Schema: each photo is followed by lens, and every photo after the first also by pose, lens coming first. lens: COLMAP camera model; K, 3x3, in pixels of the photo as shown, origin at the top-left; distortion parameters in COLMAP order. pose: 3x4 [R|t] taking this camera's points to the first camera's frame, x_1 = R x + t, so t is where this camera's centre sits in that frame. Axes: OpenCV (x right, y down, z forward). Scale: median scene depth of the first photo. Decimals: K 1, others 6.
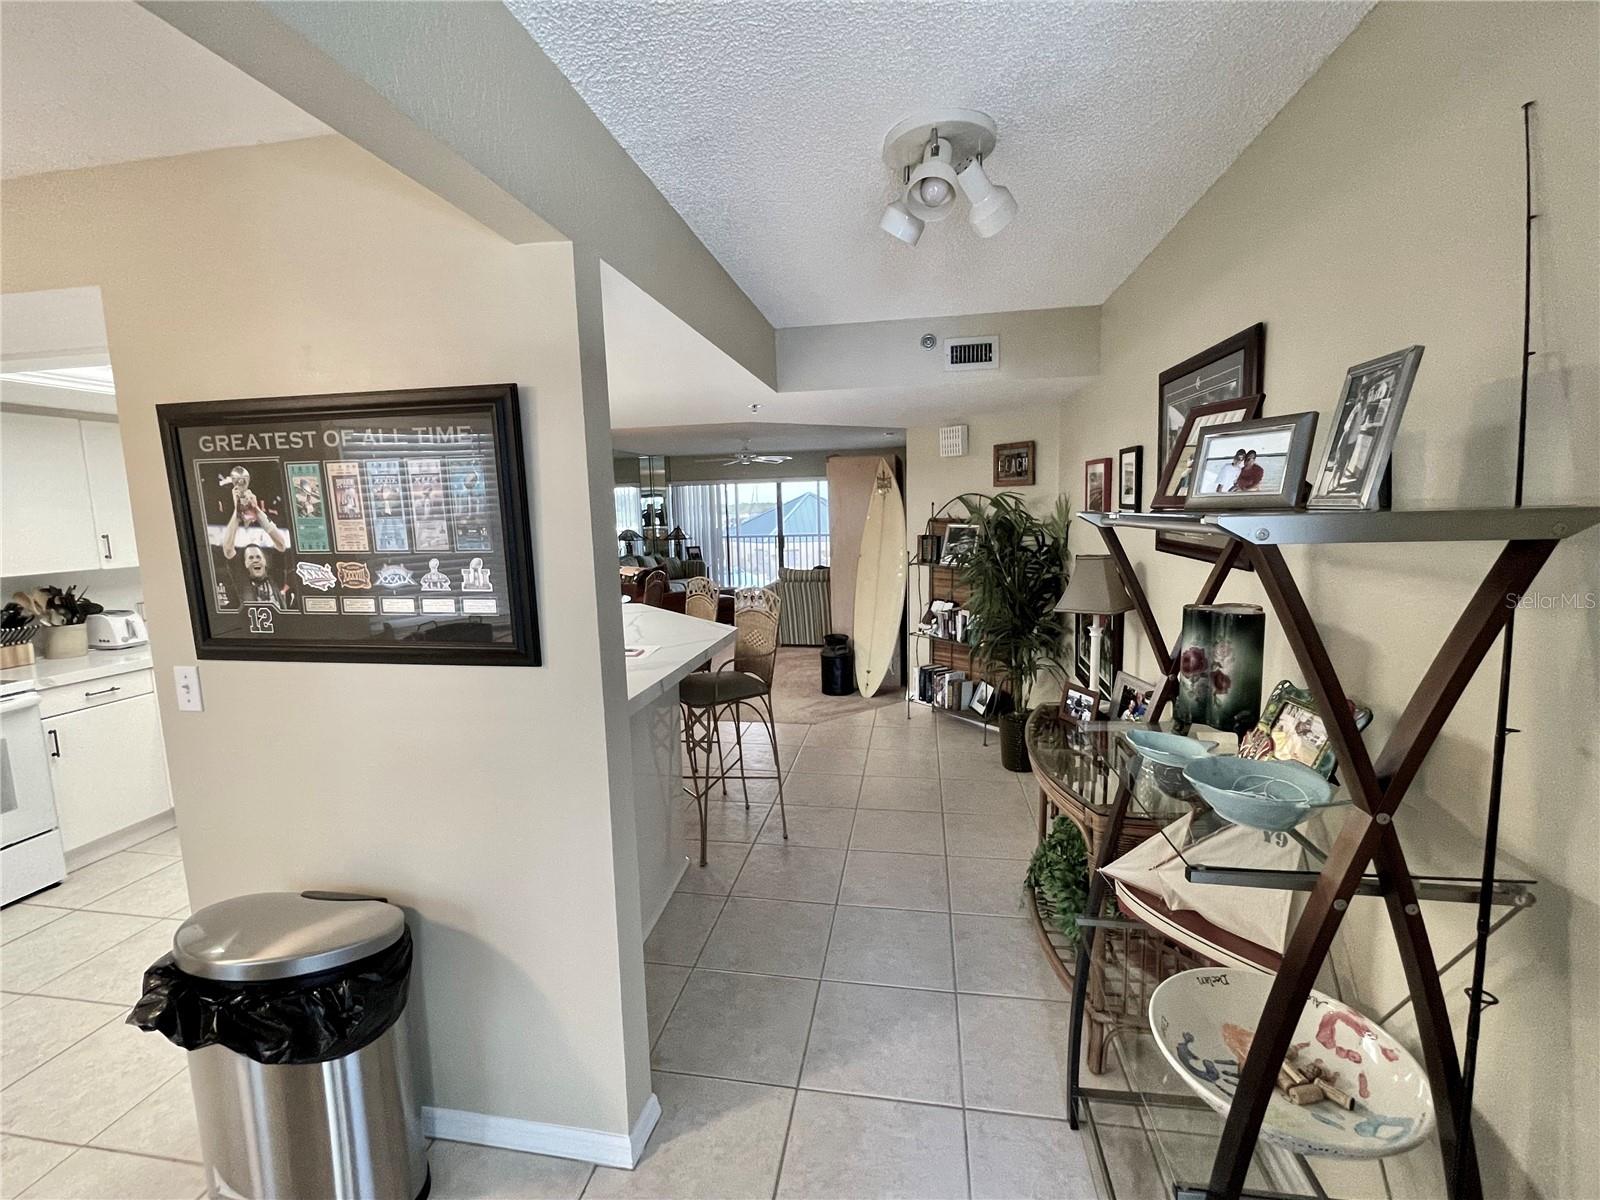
lens RADIAL K [[694.9, 0, 800.0], [0, 694.9, 600.0], [0, 0, 1]] dist [-0.000460, -0.000037]
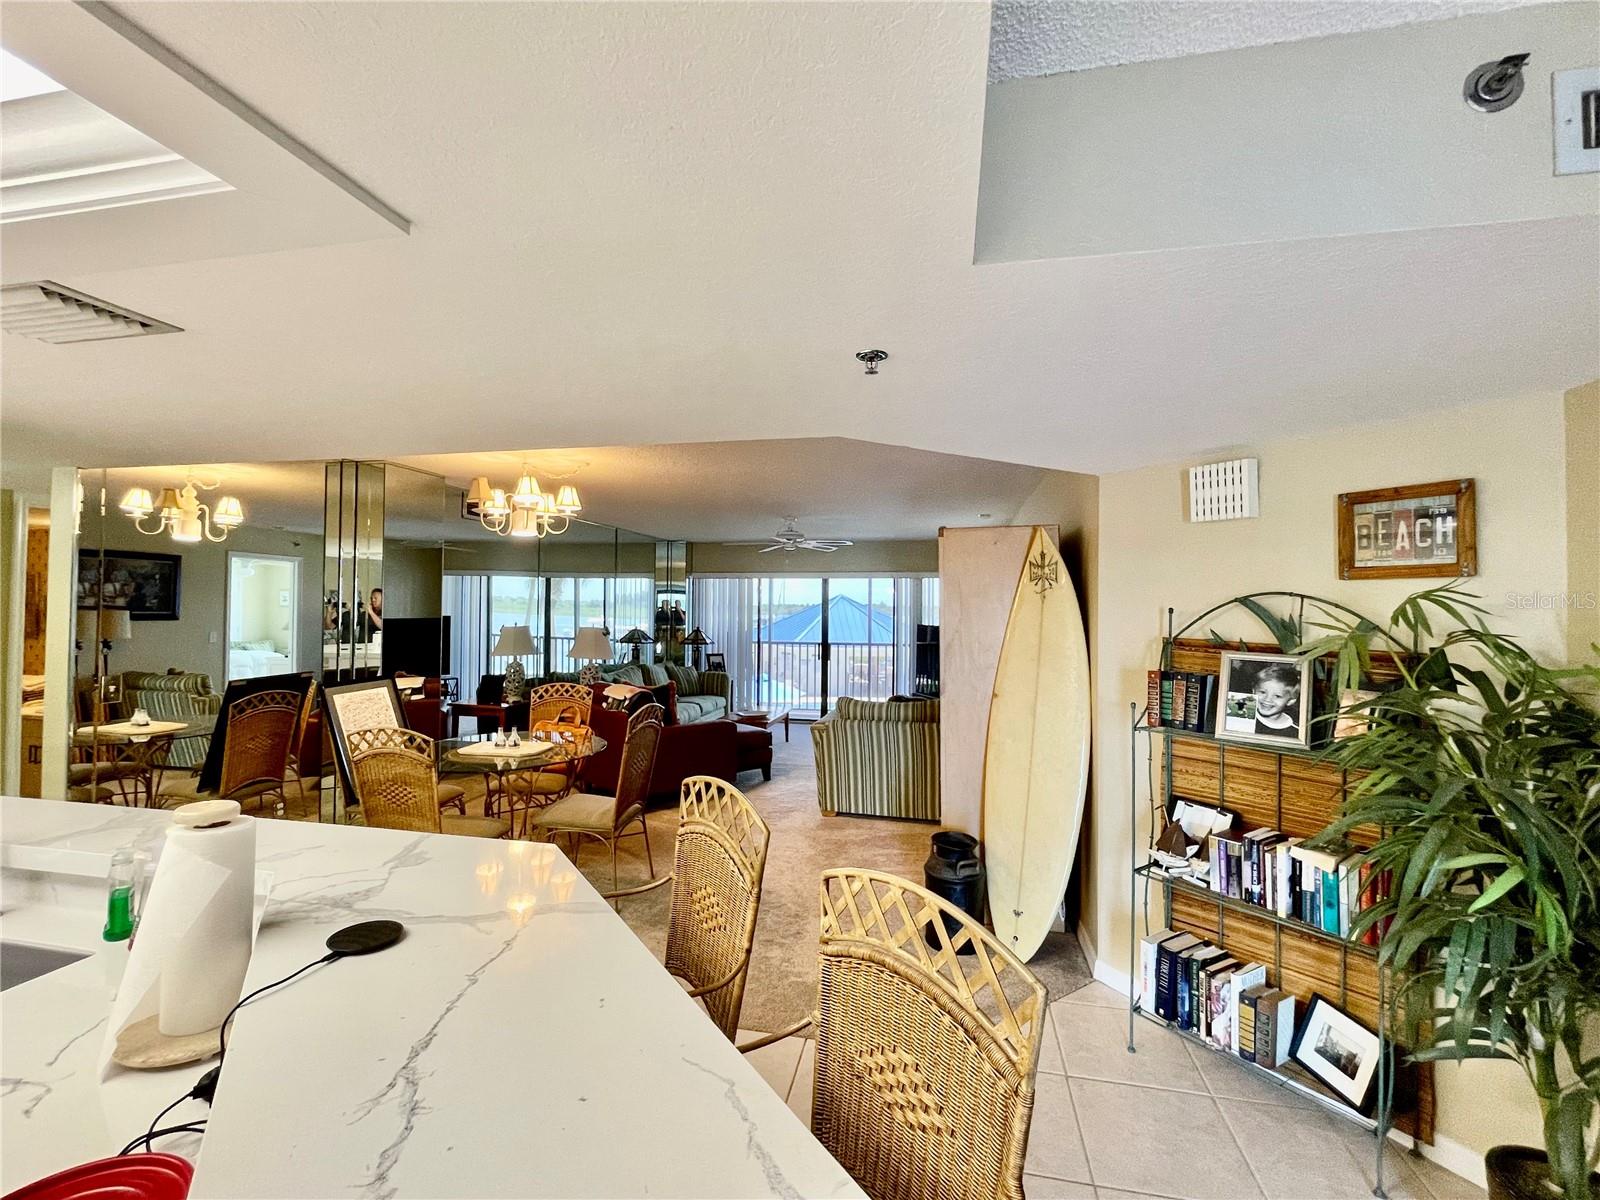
lens RADIAL K [[694.9, 0, 800.0], [0, 694.9, 600.0], [0, 0, 1]] dist [-0.000460, -0.000037]
pose [[0.998799, 0.032332, -0.036802, -0.059274], [-0.037336, 0.988785, -0.144604, -0.053954], [0.031714, 0.145804, 0.988805, 0.420268]]
